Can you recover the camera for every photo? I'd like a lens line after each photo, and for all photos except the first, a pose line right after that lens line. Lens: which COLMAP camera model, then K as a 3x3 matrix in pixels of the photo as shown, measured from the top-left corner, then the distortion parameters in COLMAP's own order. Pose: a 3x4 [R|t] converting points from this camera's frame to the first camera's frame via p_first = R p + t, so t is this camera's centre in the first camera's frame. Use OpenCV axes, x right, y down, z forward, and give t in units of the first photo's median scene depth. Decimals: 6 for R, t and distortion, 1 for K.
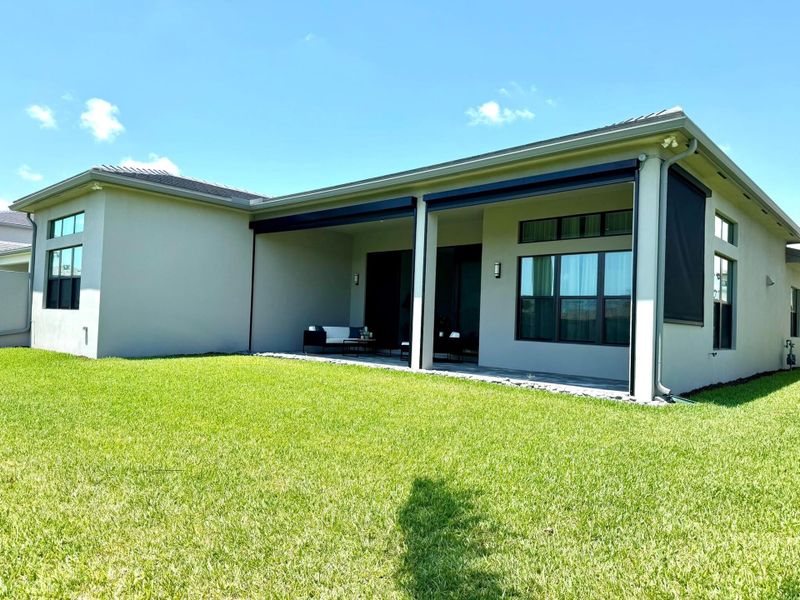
lens RADIAL K [[550.1, 0, 396.3], [0, 550.1, 299.2], [0, 0, 1]] dist [0.042285, -0.008298]
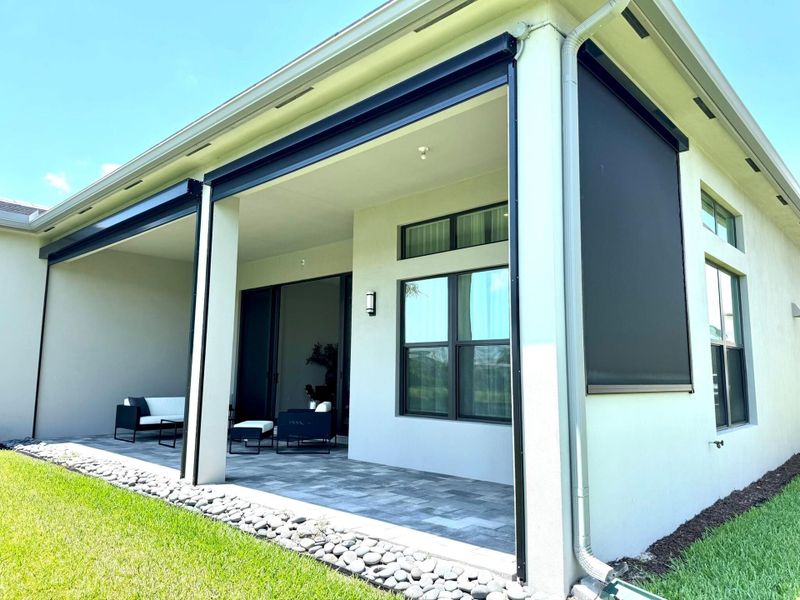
lens RADIAL K [[550.1, 0, 404.7], [0, 550.1, 300.4], [0, 0, 1]] dist [0.042285, -0.008298]
pose [[0.999531, -0.030626, -0.000551, 0.238105], [0.030450, 0.995413, -0.090702, 0.002169], [0.003326, 0.090642, 0.995878, 0.394582]]
